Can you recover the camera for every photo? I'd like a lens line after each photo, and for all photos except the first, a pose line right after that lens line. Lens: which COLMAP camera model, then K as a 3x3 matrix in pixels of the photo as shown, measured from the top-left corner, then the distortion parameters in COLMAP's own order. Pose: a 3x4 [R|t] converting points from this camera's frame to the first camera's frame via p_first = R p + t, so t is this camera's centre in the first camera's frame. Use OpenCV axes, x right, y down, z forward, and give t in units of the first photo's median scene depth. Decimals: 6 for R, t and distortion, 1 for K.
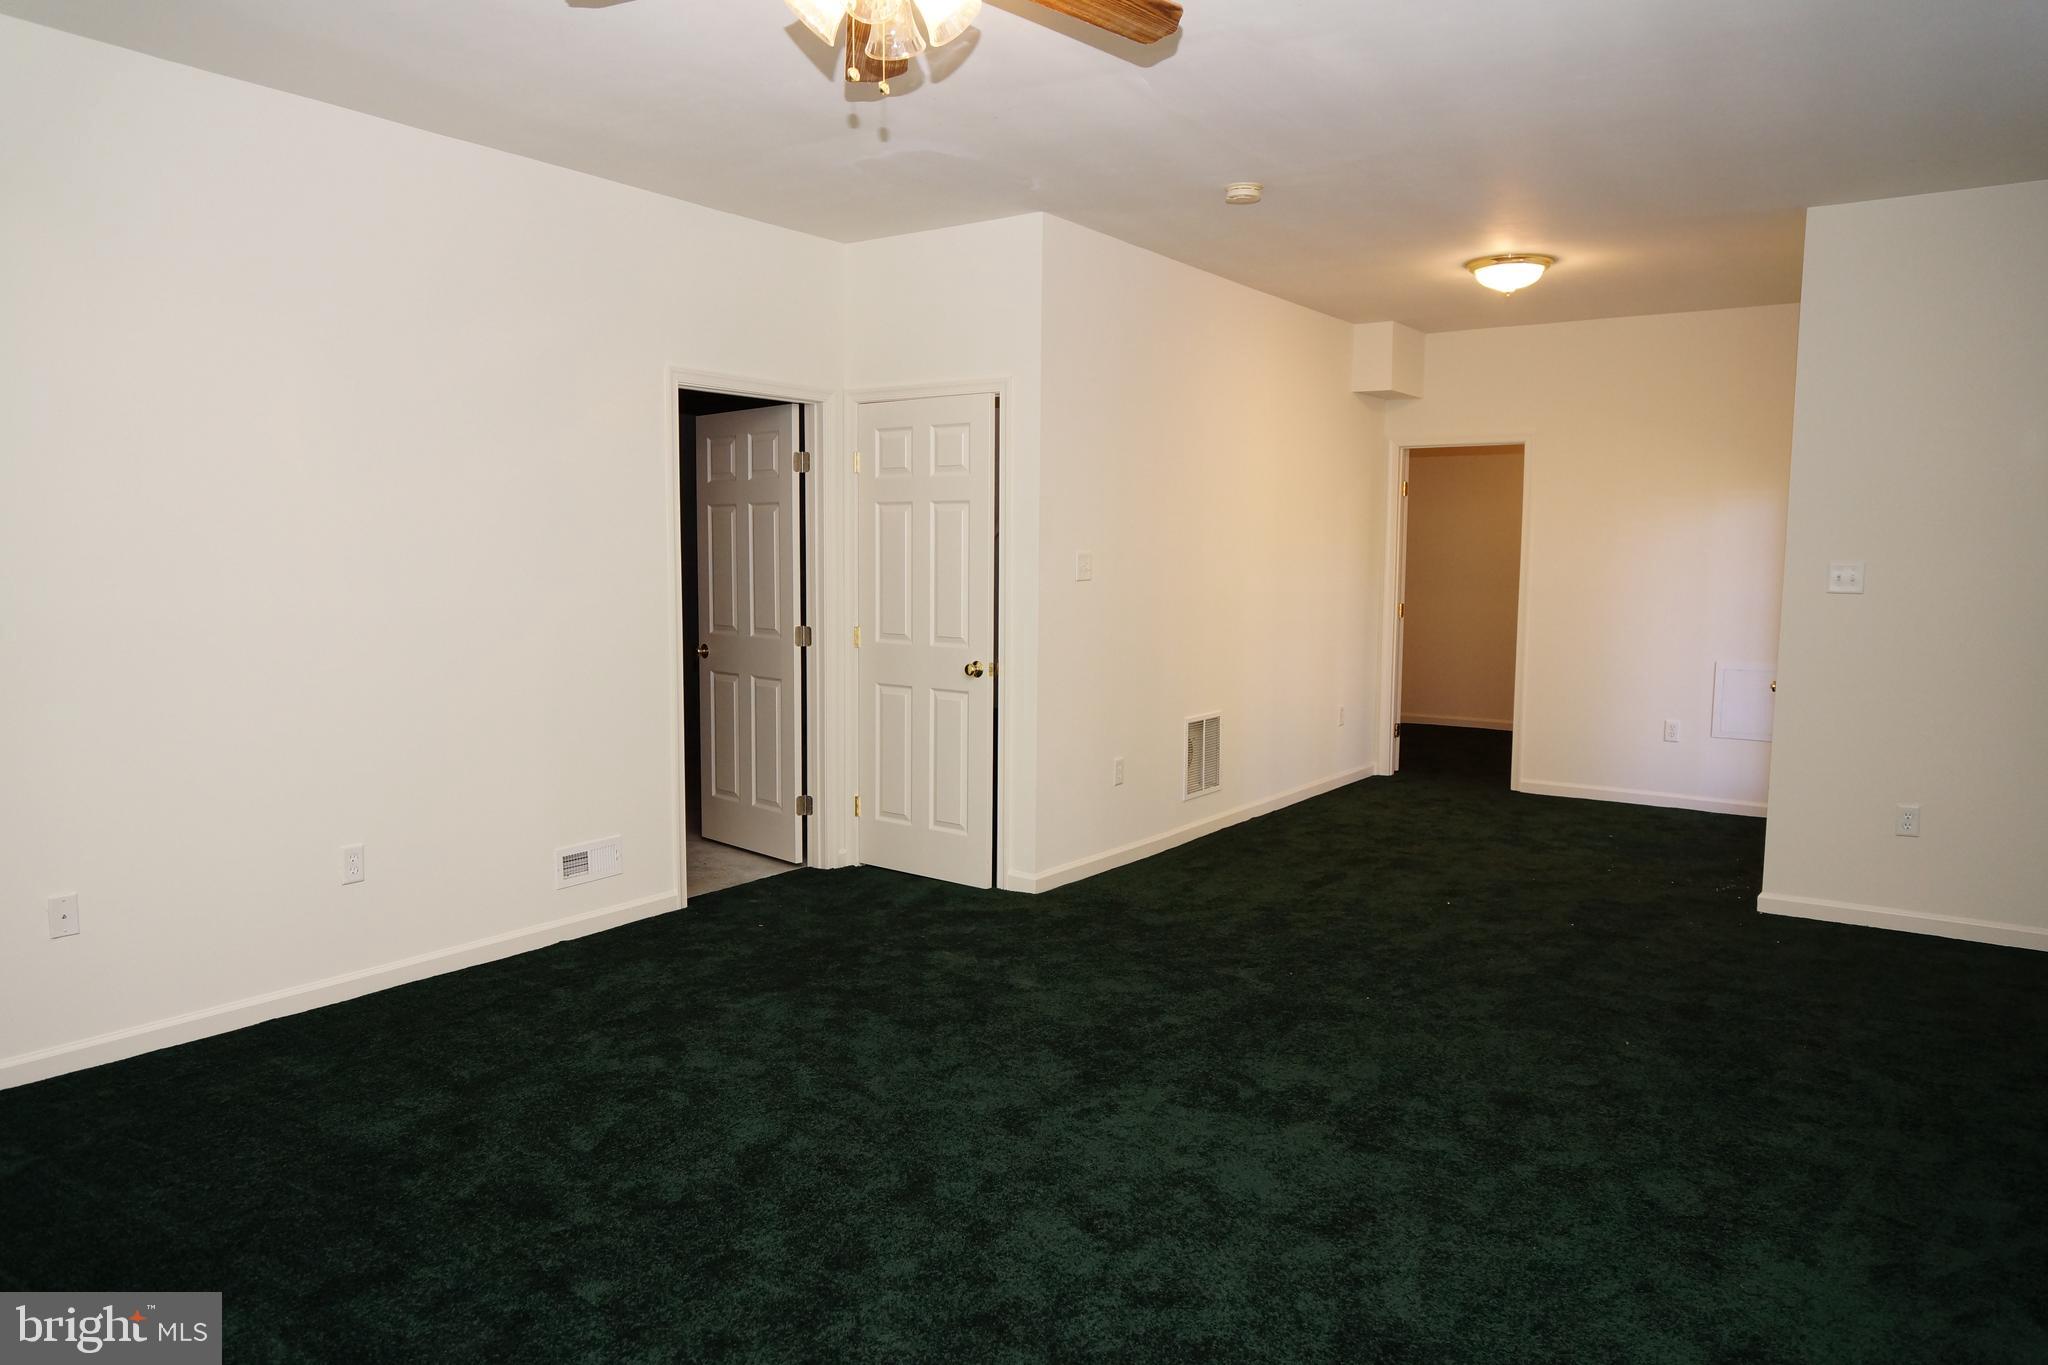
lens RADIAL K [[1404.3, 0, 1009.0], [0, 1404.3, 681.1], [0, 0, 1]] dist [-0.010817, 0.012079]
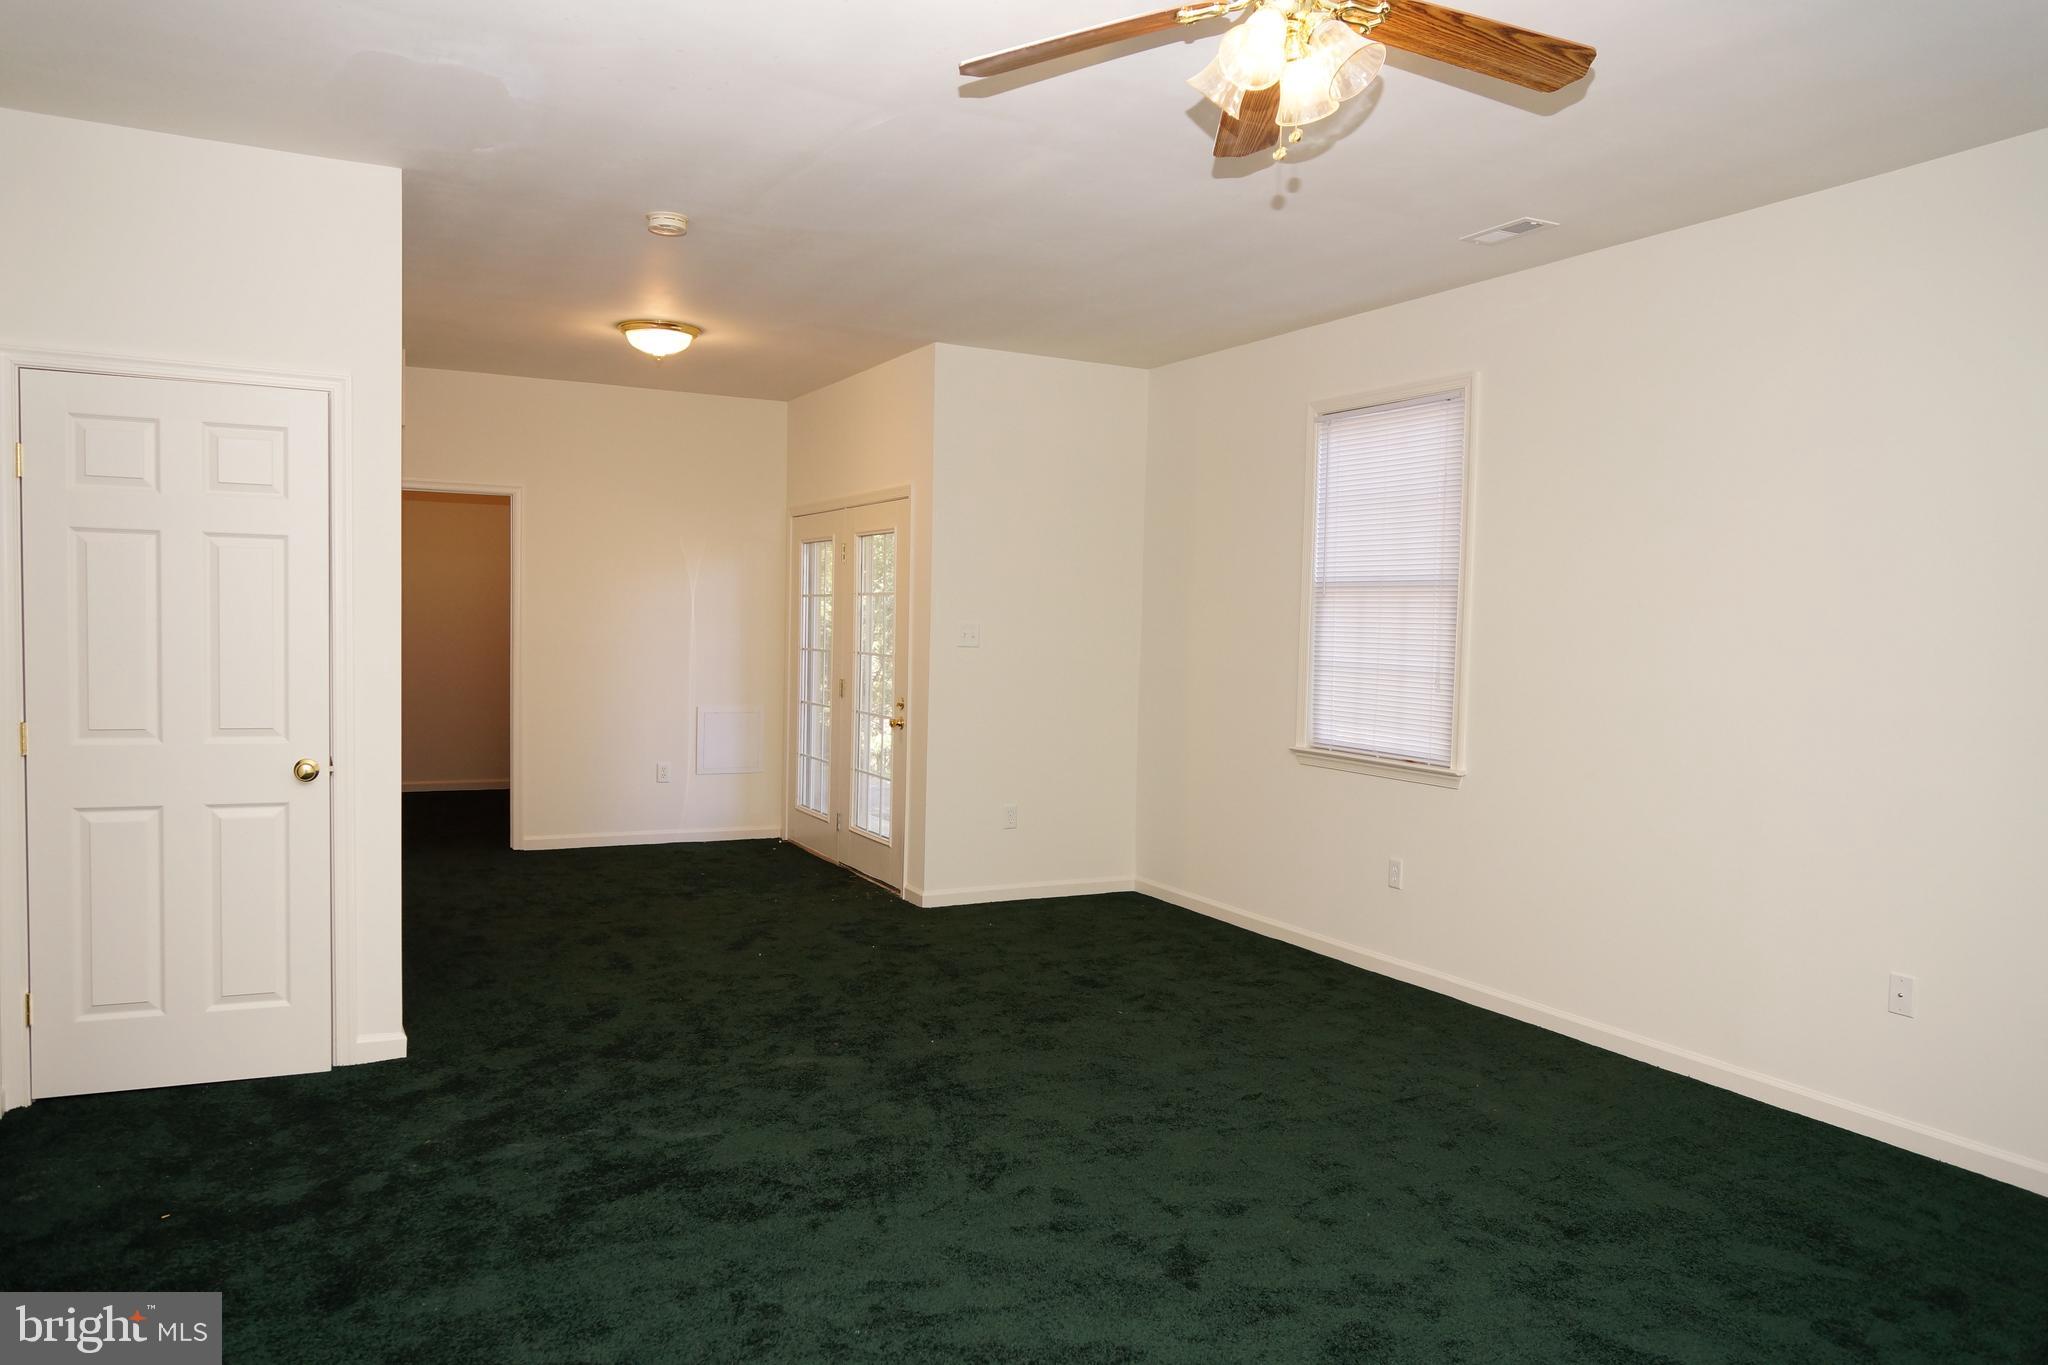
lens RADIAL K [[1404.3, 0, 1017.8], [0, 1404.3, 685.7], [0, 0, 1]] dist [-0.010817, 0.012079]
pose [[0.482417, -0.045542, 0.874757, -0.428327], [0.070000, 0.997458, 0.013326, -0.032935], [-0.873140, 0.054804, 0.484379, 0.295236]]
